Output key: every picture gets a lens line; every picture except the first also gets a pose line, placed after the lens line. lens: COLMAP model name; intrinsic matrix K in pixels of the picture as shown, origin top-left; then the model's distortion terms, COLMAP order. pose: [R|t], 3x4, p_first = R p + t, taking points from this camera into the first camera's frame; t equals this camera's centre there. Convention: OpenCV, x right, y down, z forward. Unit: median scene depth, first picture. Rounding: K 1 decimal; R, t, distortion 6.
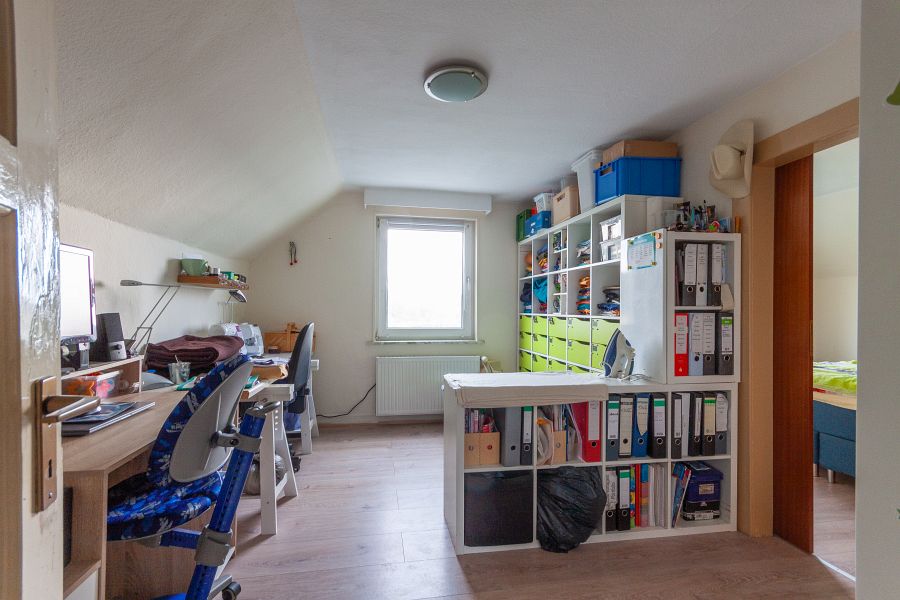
lens RADIAL K [[419.7, 0, 445.2], [0, 419.7, 310.4], [0, 0, 1]] dist [0.001383, 0.000614]
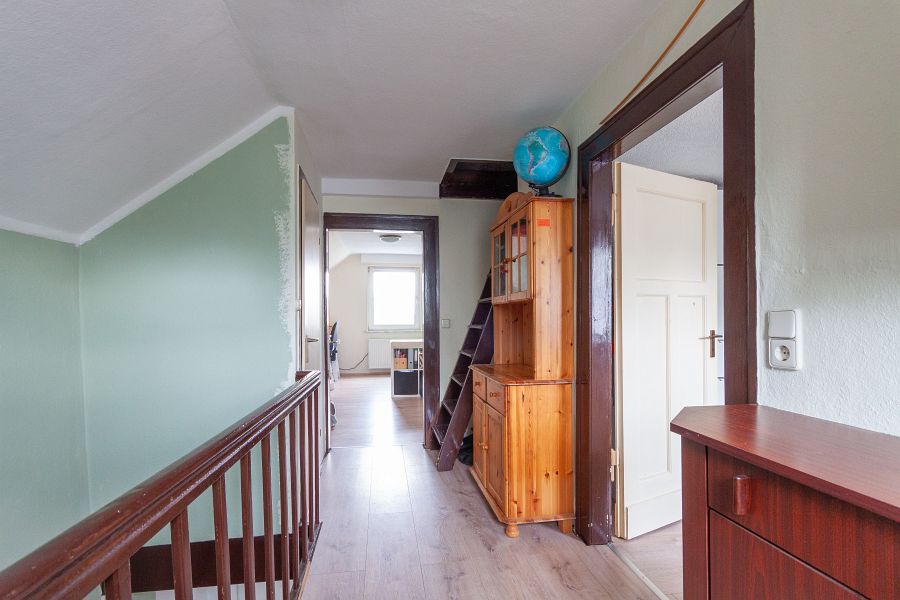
lens RADIAL K [[419.7, 0, 445.2], [0, 419.7, 310.4], [0, 0, 1]] dist [0.001383, 0.000614]
pose [[0.999906, -0.010970, -0.008266, 0.284292], [0.010930, 0.999929, -0.004811, -0.014277], [0.008318, 0.004720, 0.999954, -1.279738]]
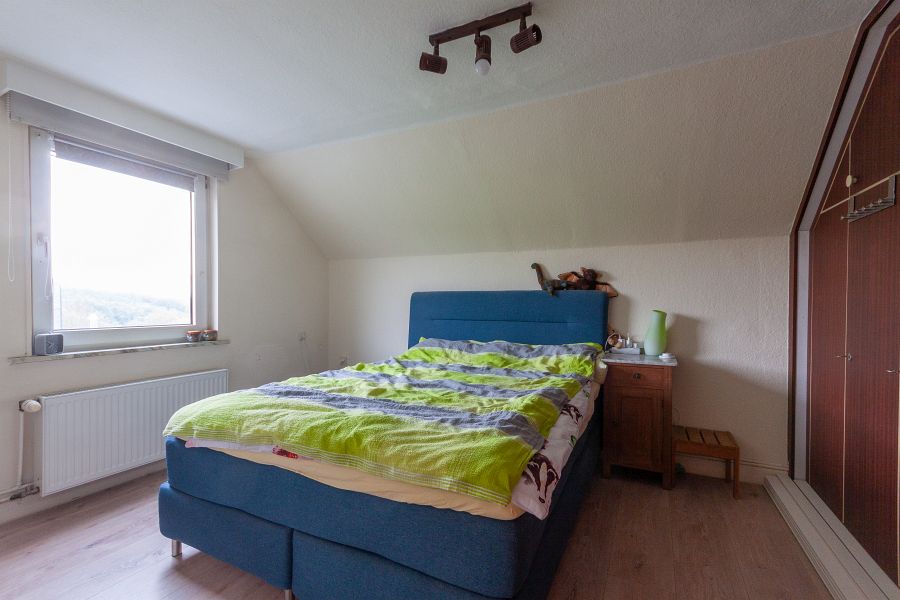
lens RADIAL K [[419.7, 0, 445.2], [0, 419.7, 310.4], [0, 0, 1]] dist [0.001383, 0.000614]
pose [[0.575890, -0.016541, 0.817360, -0.393707], [-0.000822, 0.999783, 0.020812, 0.004770], [-0.817527, -0.012657, 0.575752, 0.359592]]
